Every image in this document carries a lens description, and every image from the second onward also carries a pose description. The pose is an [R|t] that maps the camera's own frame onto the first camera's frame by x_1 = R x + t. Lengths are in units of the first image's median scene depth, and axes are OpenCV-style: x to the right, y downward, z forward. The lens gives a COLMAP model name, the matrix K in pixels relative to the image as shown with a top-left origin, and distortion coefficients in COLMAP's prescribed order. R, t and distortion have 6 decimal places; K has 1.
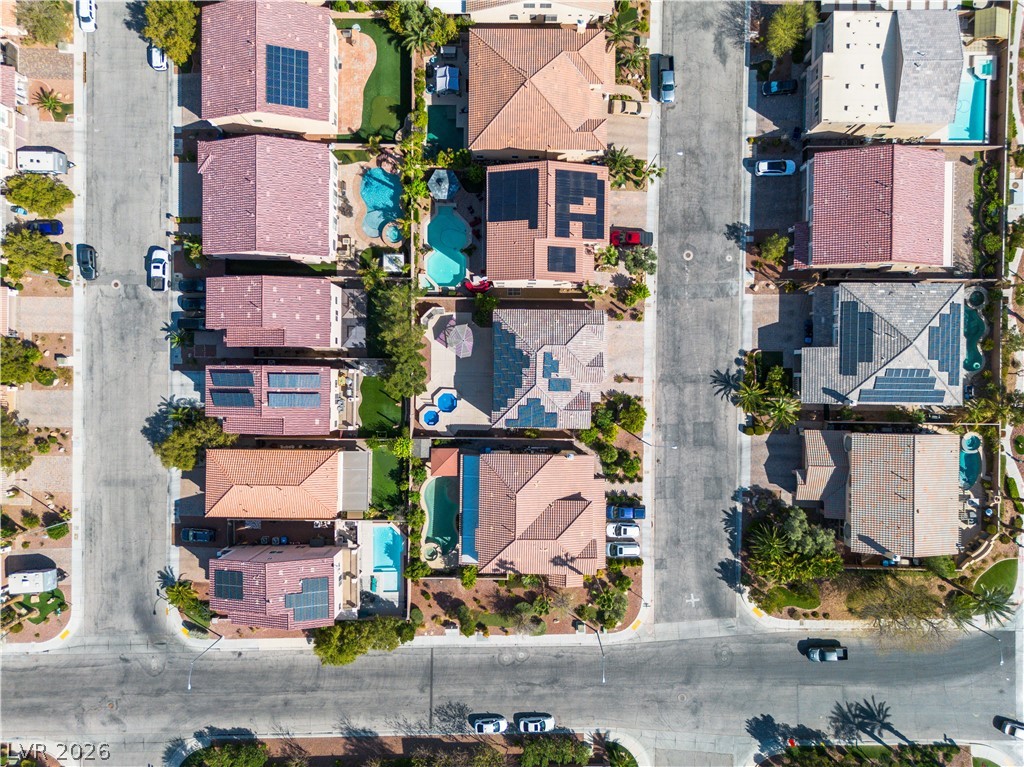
lens RADIAL K [[729.7, 0, 515.9], [0, 729.7, 384.1], [0, 0, 1]] dist [0.053438, -0.038187]
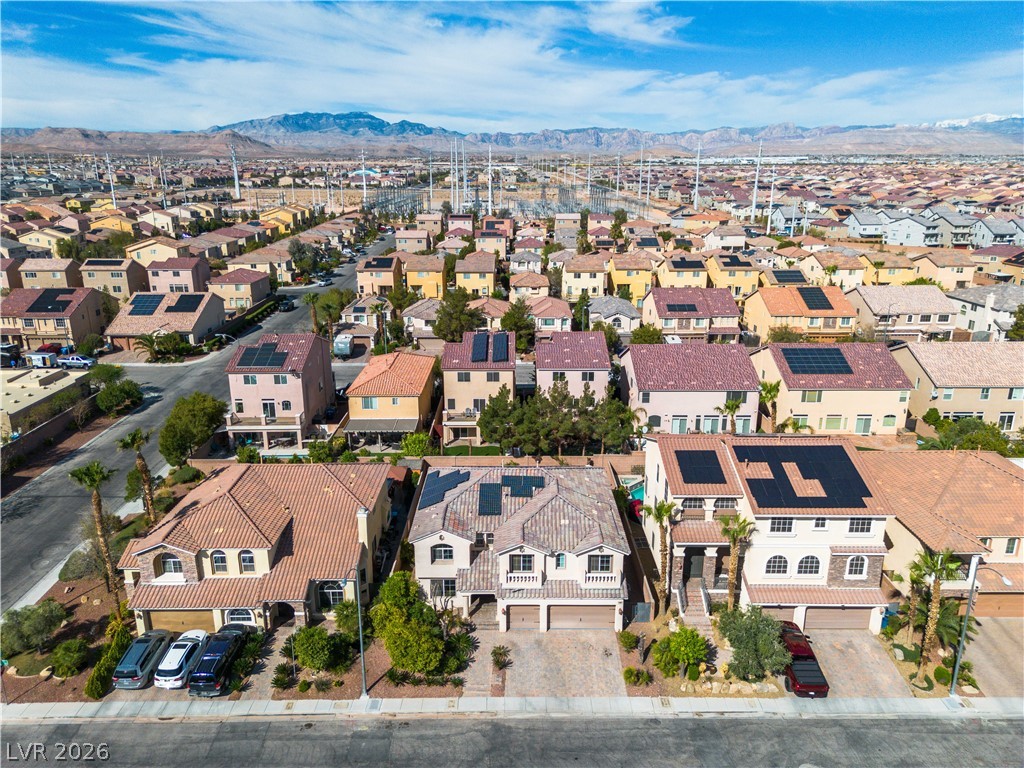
lens RADIAL K [[721.9, 0, 514.4], [0, 721.9, 387.1], [0, 0, 1]] dist [0.066484, -0.056420]
pose [[0.011706, 0.305099, -0.952249, 0.548977], [-0.999929, 0.001284, -0.011881, -0.010703], [-0.002402, 0.952320, 0.305092, 0.684496]]
